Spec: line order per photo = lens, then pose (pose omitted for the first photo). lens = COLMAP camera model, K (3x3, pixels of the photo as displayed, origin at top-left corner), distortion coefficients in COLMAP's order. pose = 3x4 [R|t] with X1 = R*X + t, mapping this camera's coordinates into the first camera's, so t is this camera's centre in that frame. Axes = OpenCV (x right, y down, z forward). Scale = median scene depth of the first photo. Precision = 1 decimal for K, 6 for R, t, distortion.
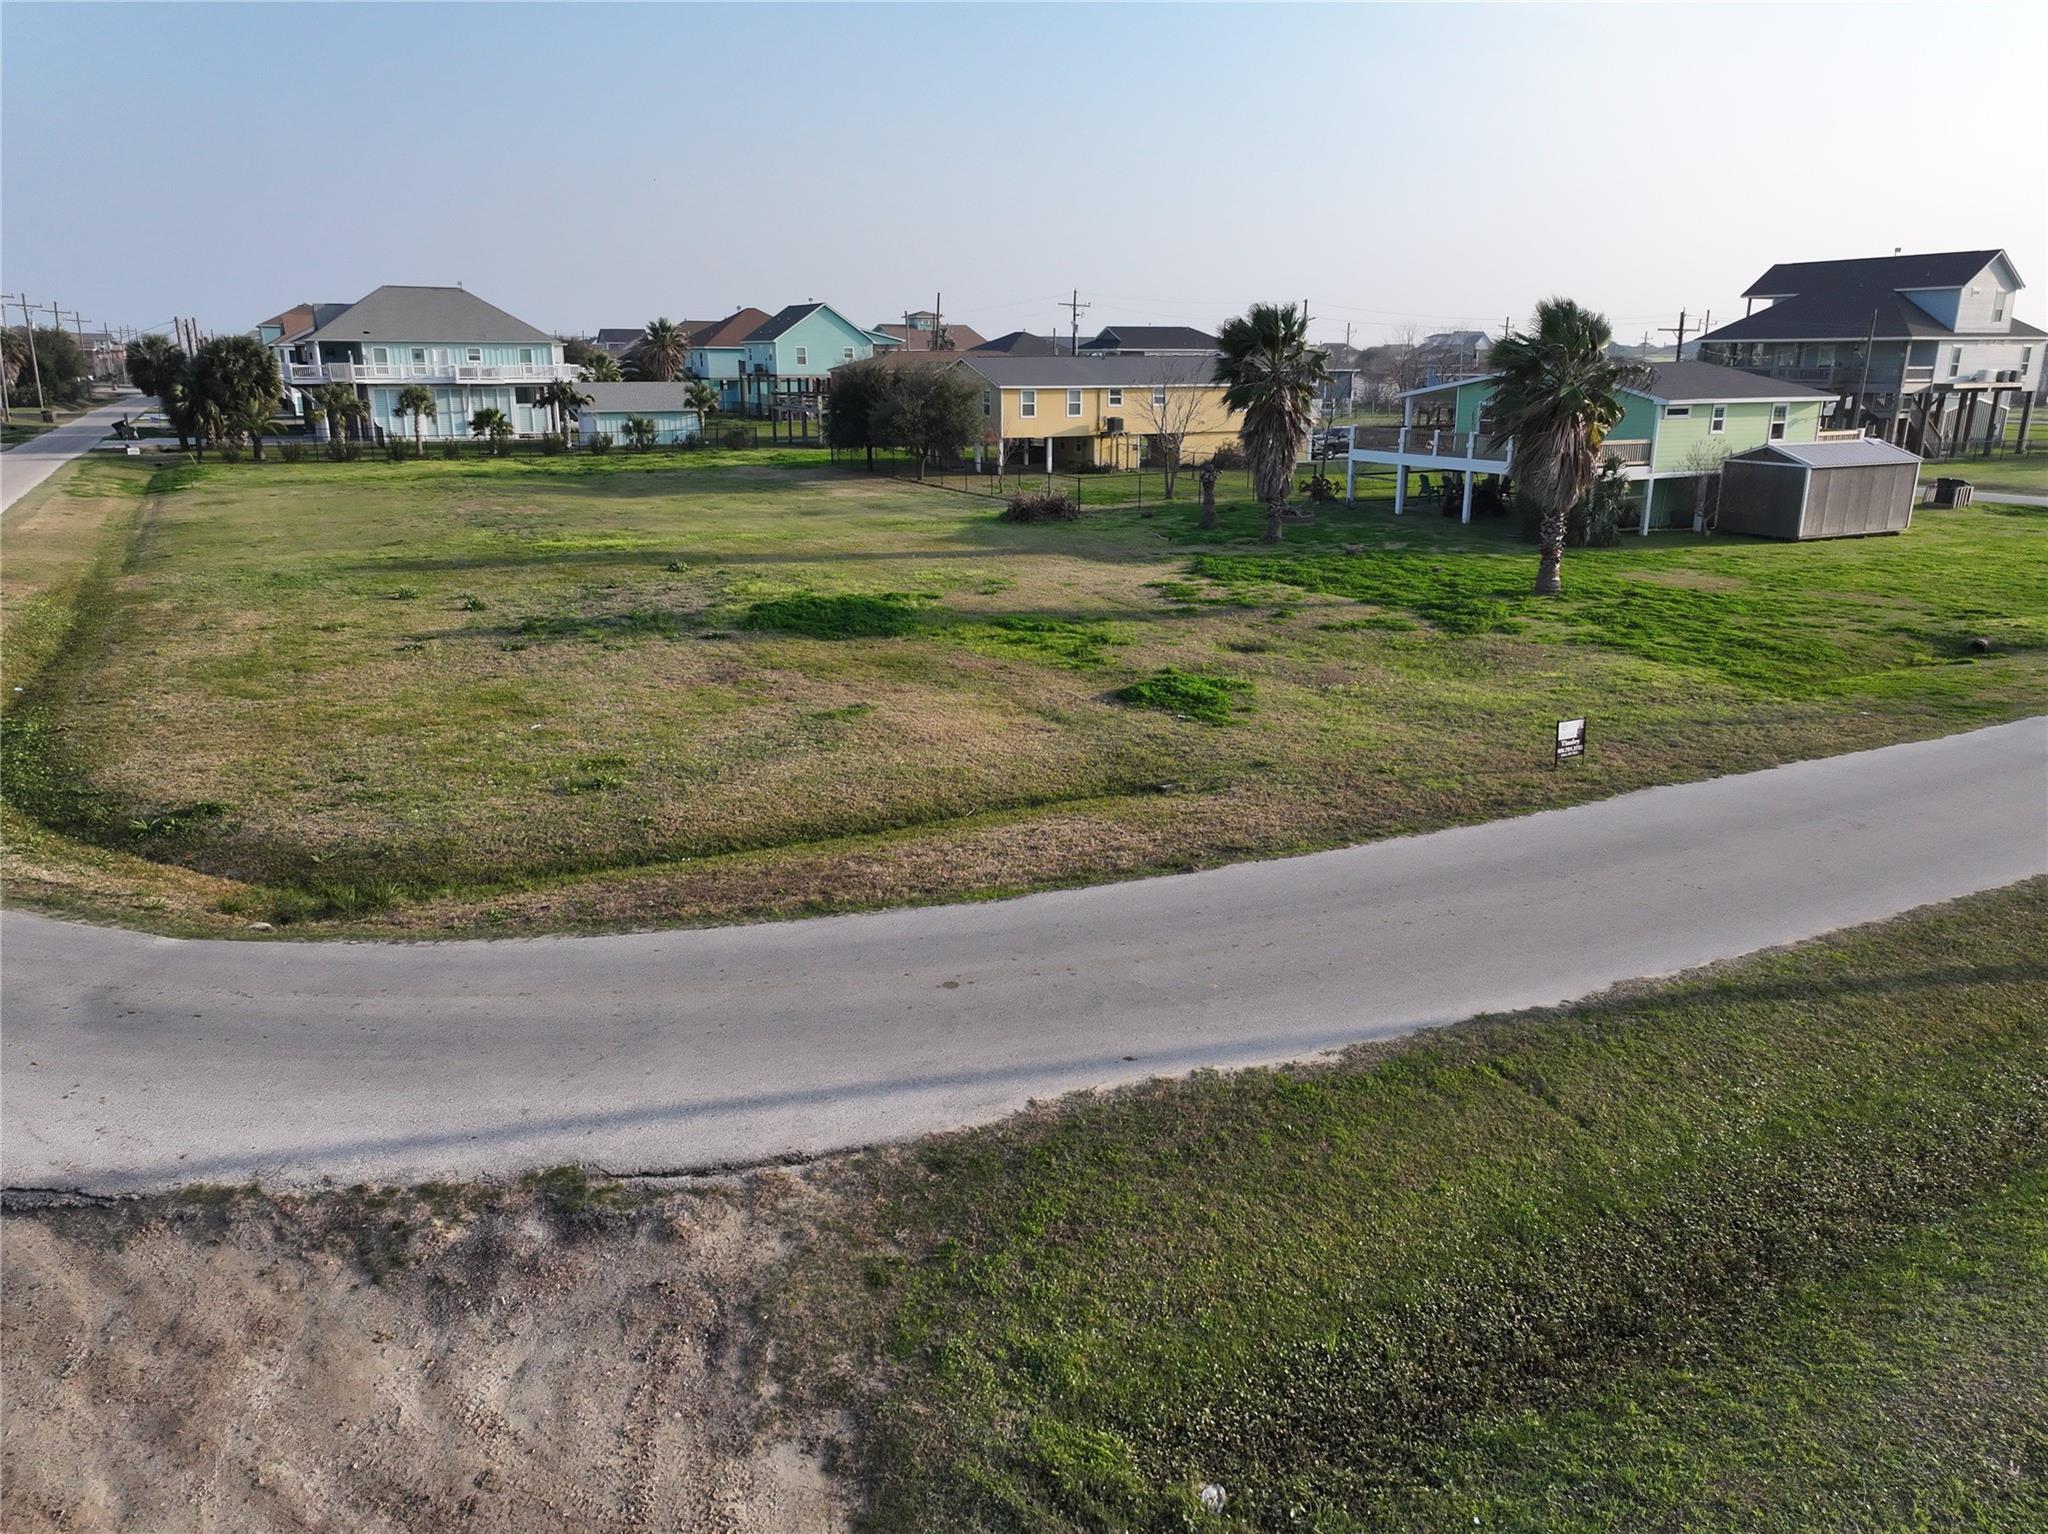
lens RADIAL K [[1430.9, 0, 1024.0], [0, 1430.9, 767.0], [0, 0, 1]] dist [0.003770, 0.006052]
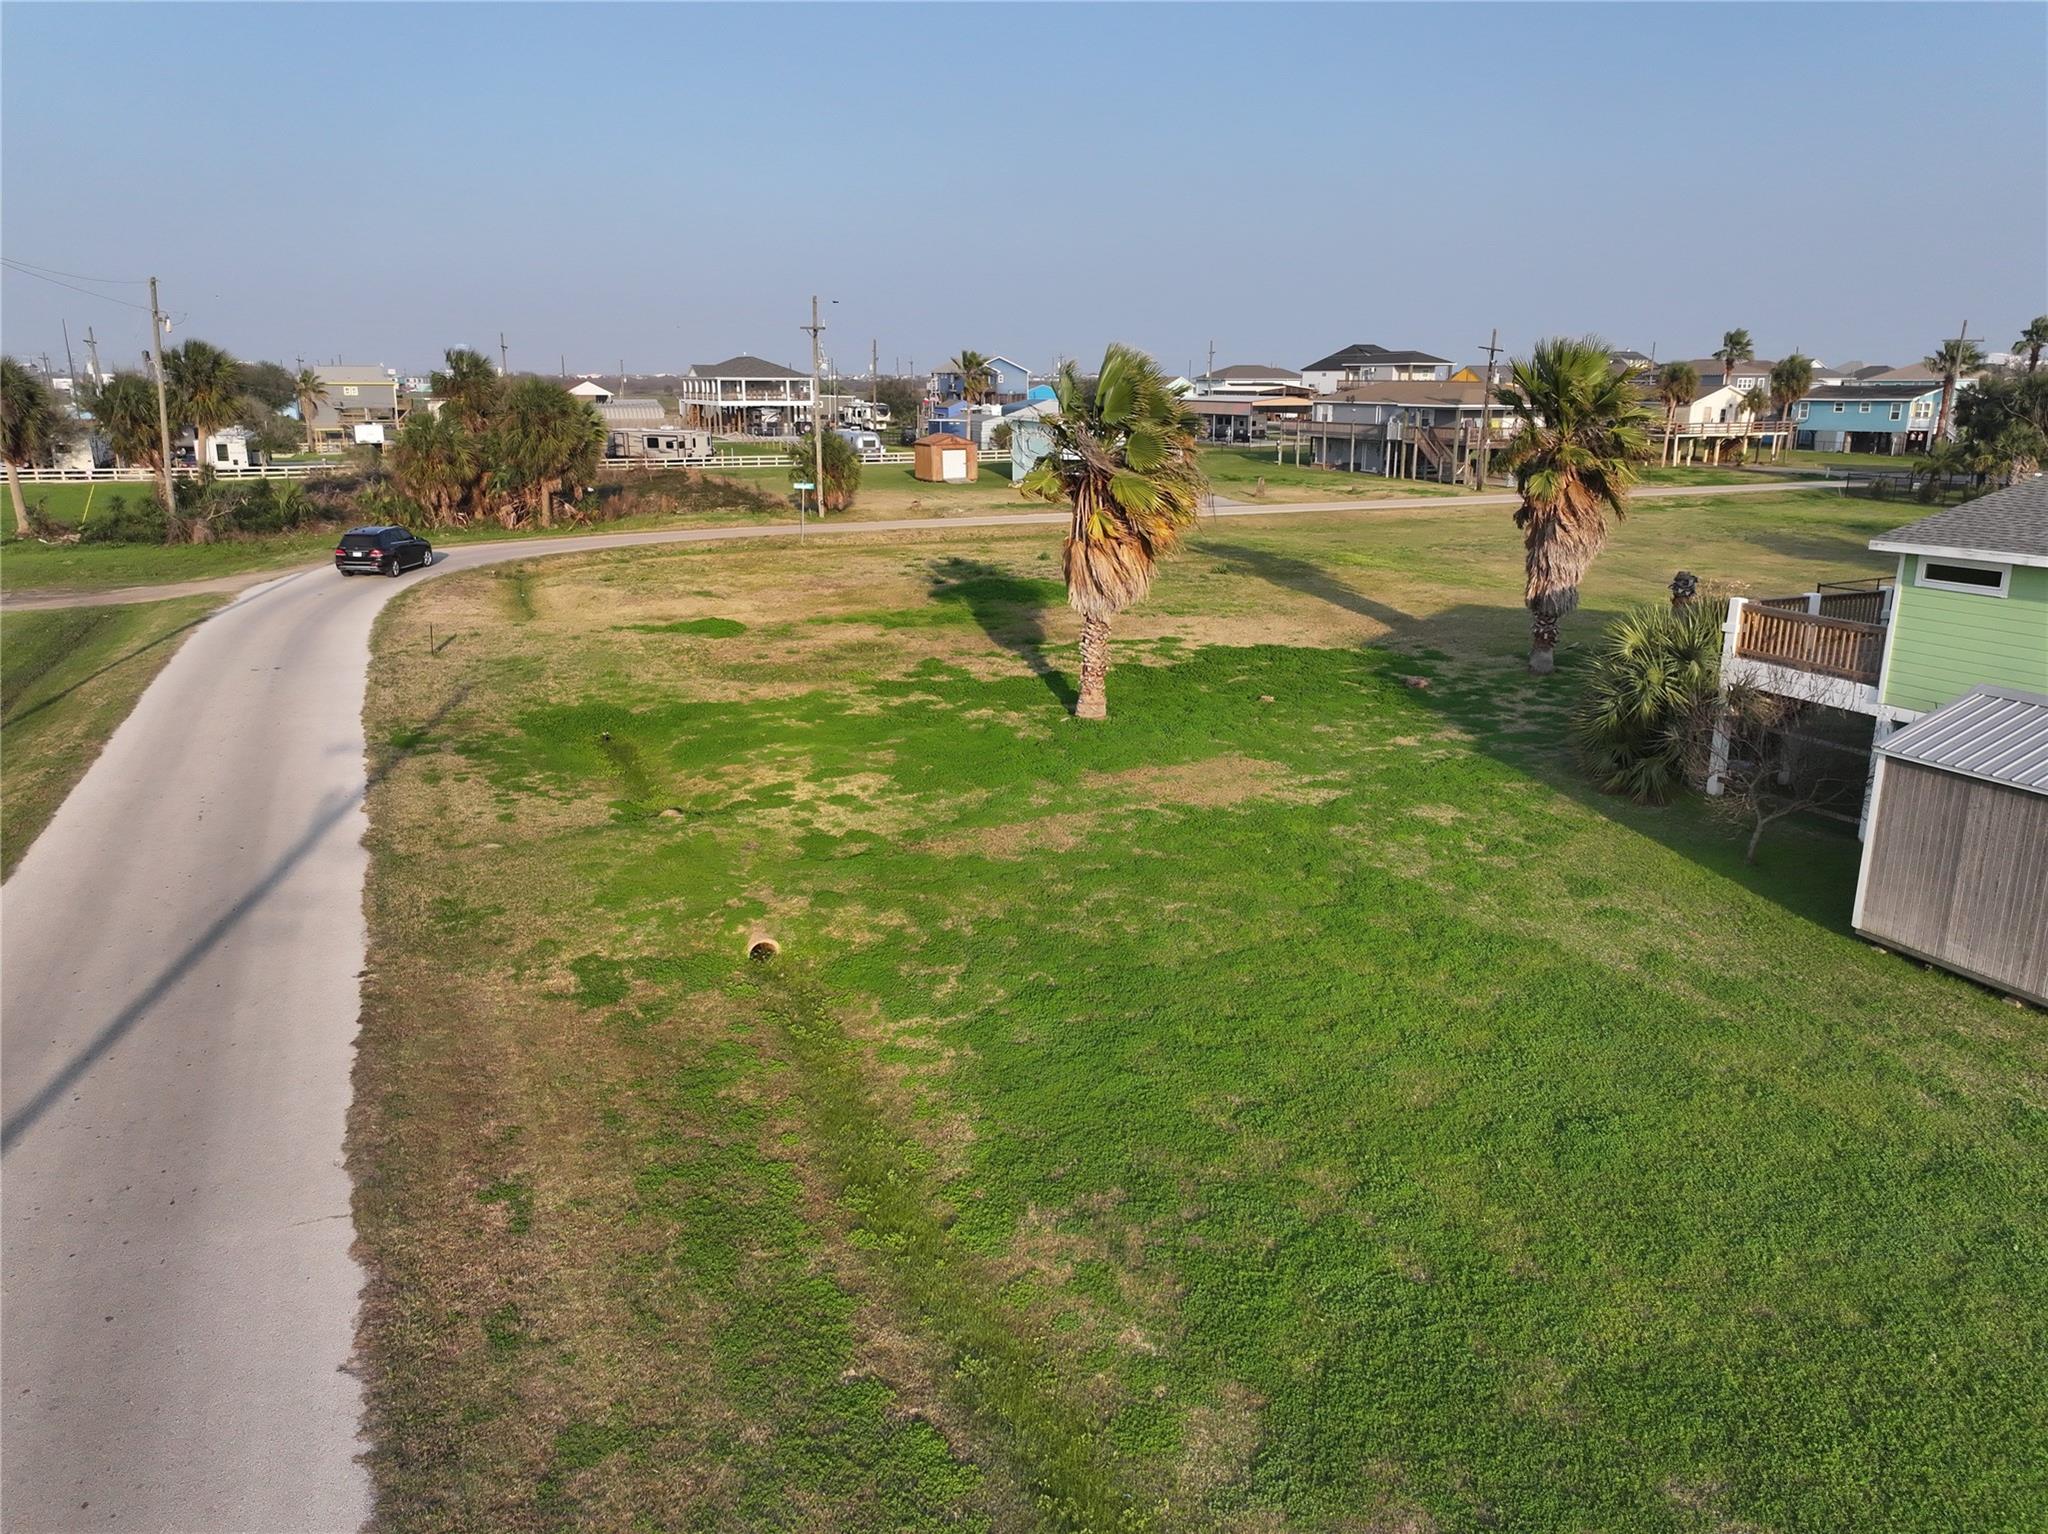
lens RADIAL K [[1427.1, 0, 1027.3], [0, 1427.1, 770.4], [0, 0, 1]] dist [0.003325, 0.004420]
pose [[-0.084115, 0.259218, -0.962149, 2.244216], [-0.274087, 0.922307, 0.272446, -0.595067], [0.958019, 0.286629, -0.006532, 1.945117]]
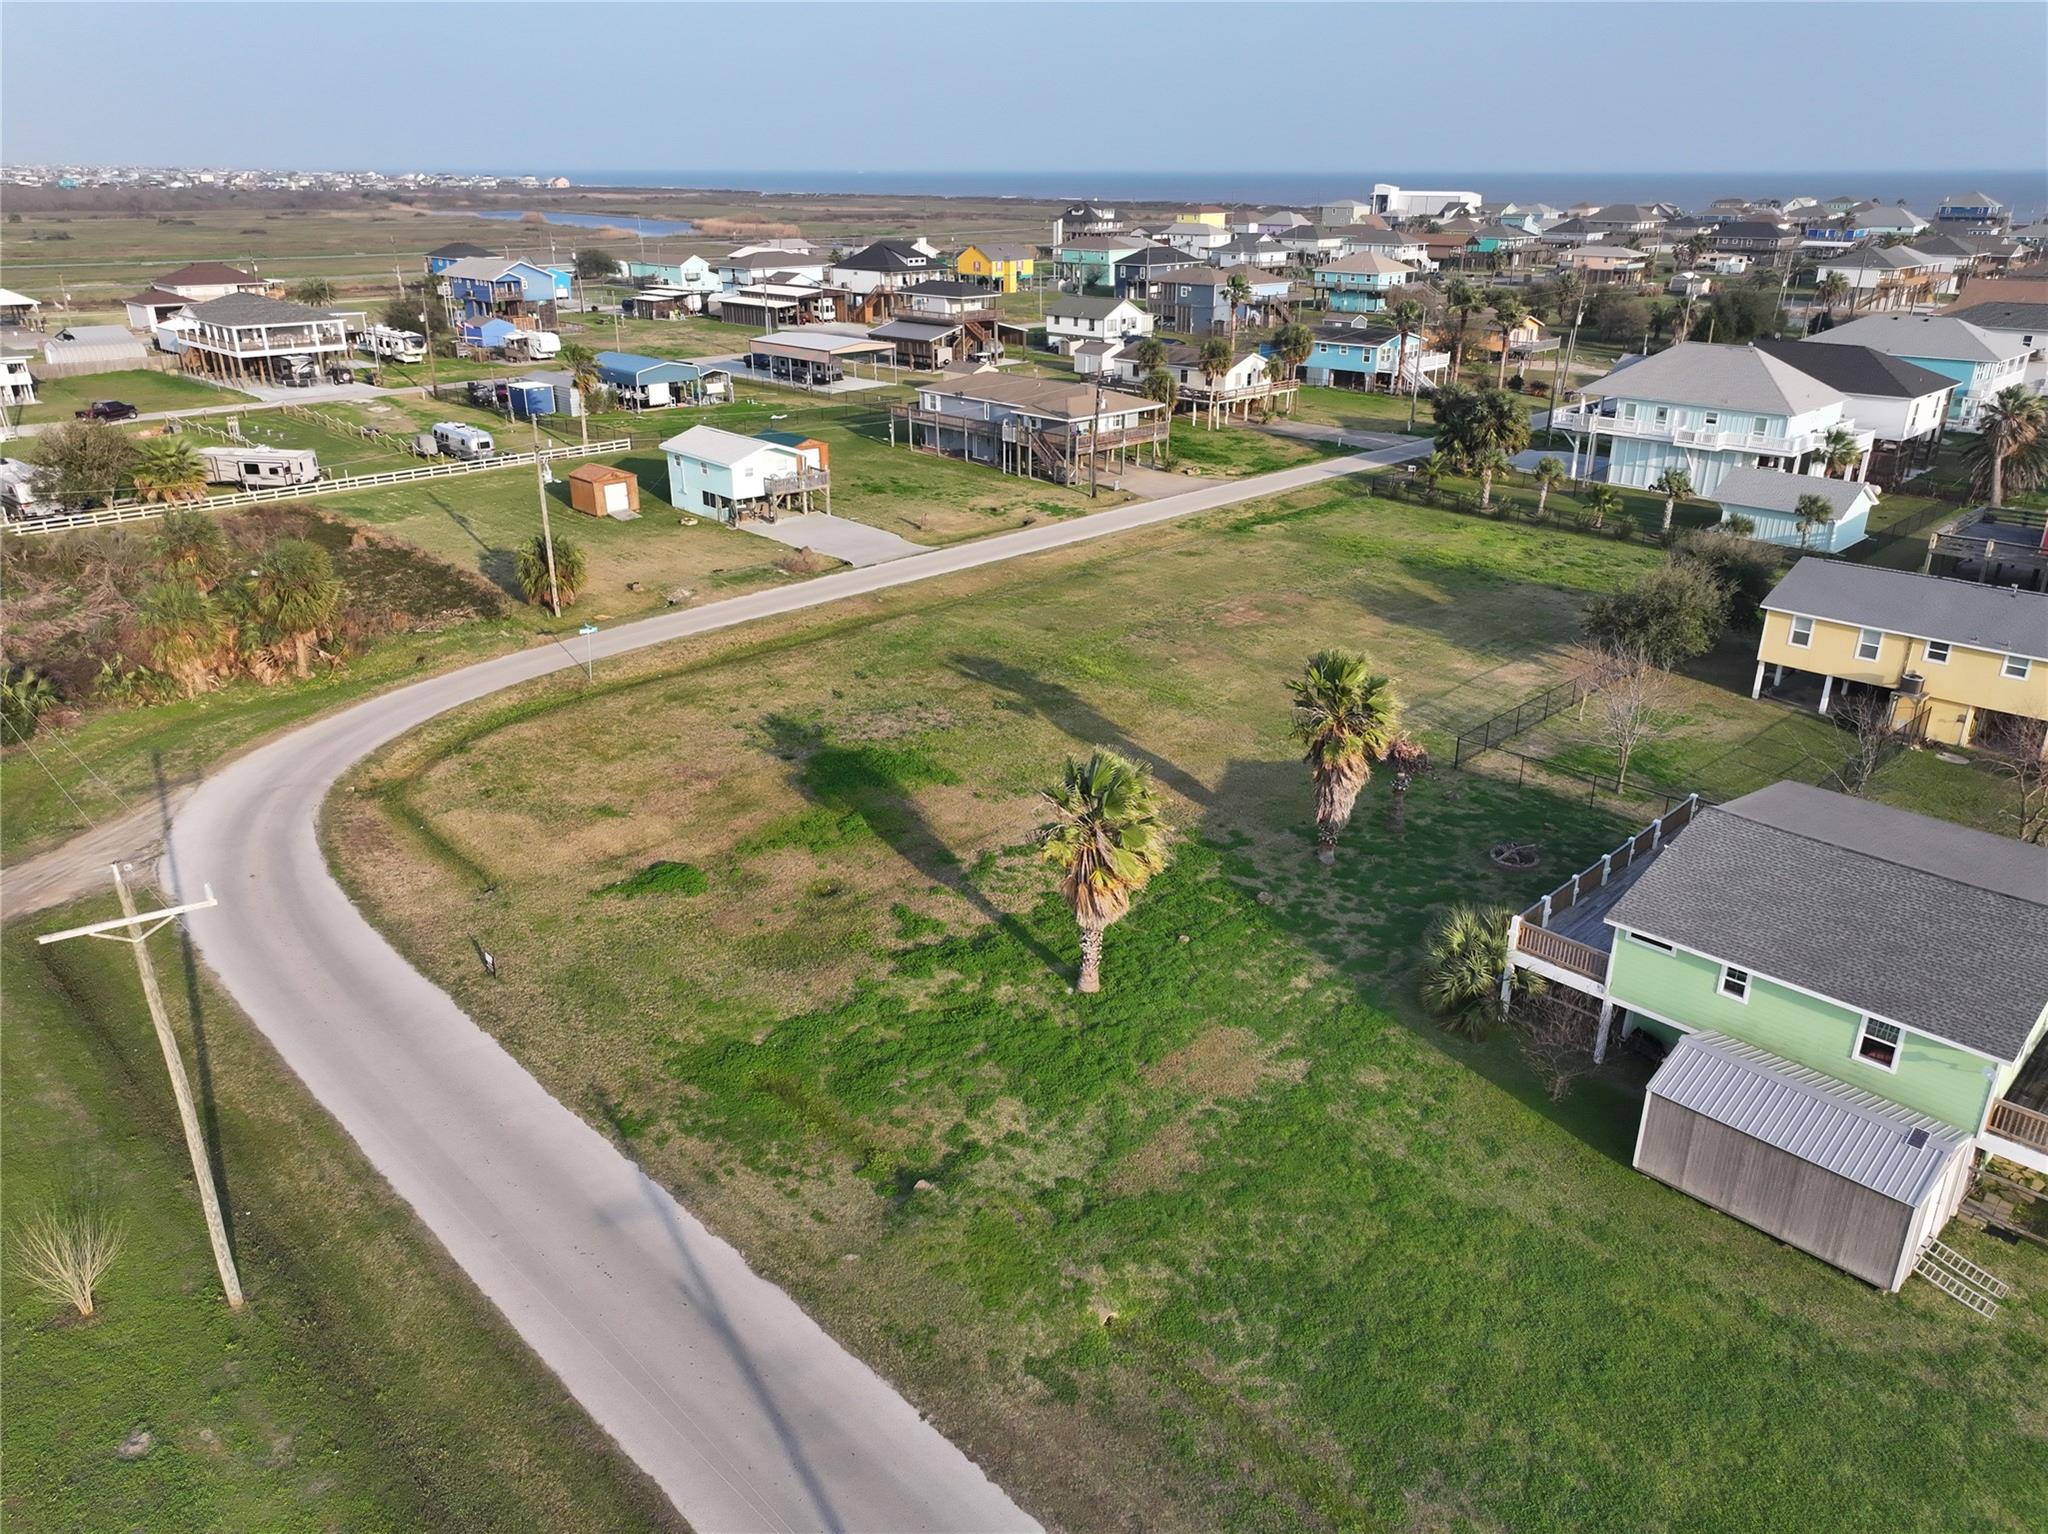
lens RADIAL K [[1440.5, 0, 1027.6], [0, 1440.5, 734.9], [0, 0, 1]] dist [0.003347, -0.000386]
pose [[0.276339, 0.348398, -0.895687, 2.558992], [-0.263144, 0.923792, 0.278144, -1.199643], [0.924333, 0.158833, 0.346958, 1.062674]]
